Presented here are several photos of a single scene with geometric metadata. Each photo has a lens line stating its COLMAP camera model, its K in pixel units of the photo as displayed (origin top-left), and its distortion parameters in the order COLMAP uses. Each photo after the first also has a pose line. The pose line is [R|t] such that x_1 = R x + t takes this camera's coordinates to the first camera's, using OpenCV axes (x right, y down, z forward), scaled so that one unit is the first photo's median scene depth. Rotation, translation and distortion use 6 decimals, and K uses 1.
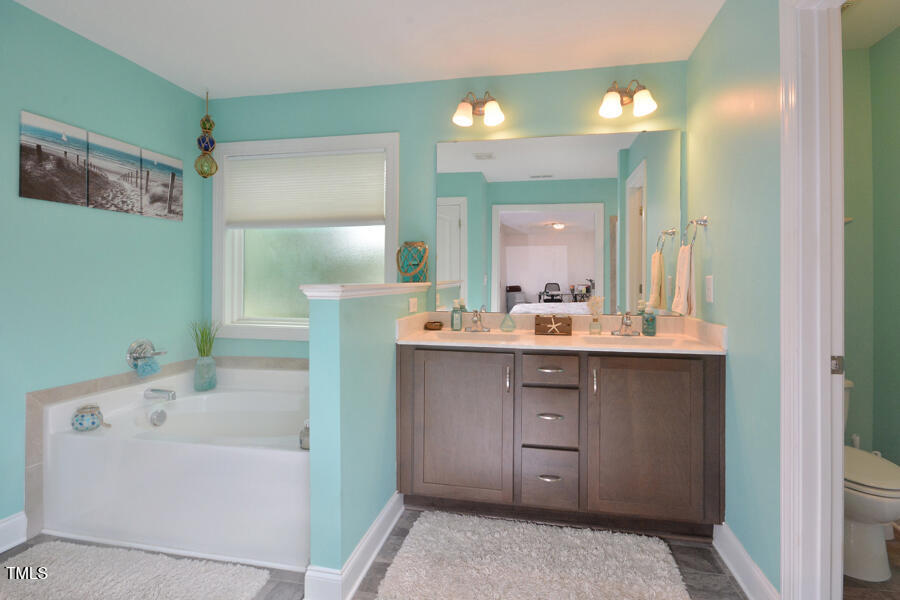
lens RADIAL K [[420.0, 0, 451.3], [0, 420.0, 279.2], [0, 0, 1]] dist [0.028421, -0.026758]
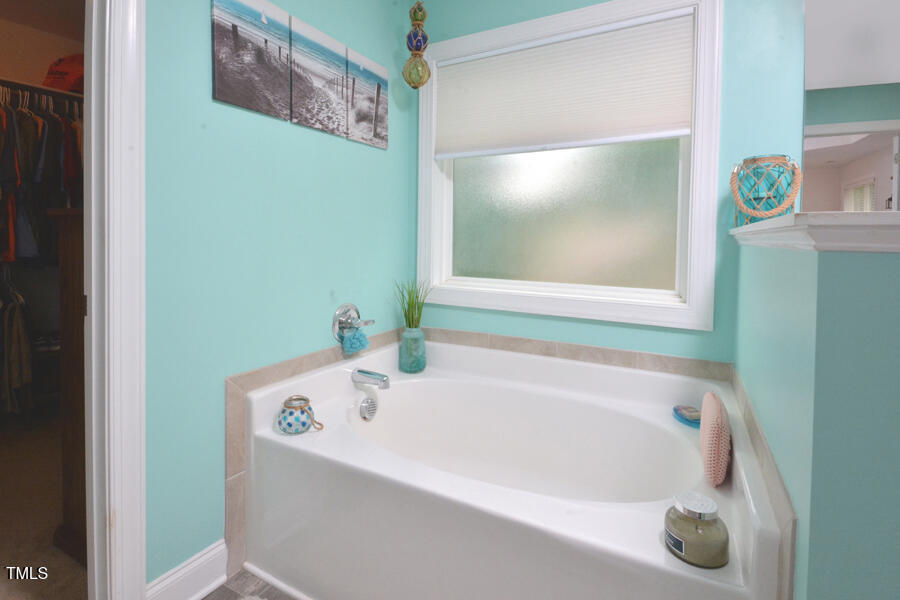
lens RADIAL K [[431.1, 0, 450.4], [0, 431.1, 254.5], [0, 0, 1]] dist [0.000313, -0.000325]
pose [[0.955699, 0.017458, -0.293828, -0.340475], [-0.007163, 0.999323, 0.036078, 0.026642], [0.294259, -0.032375, 0.955177, 0.329321]]
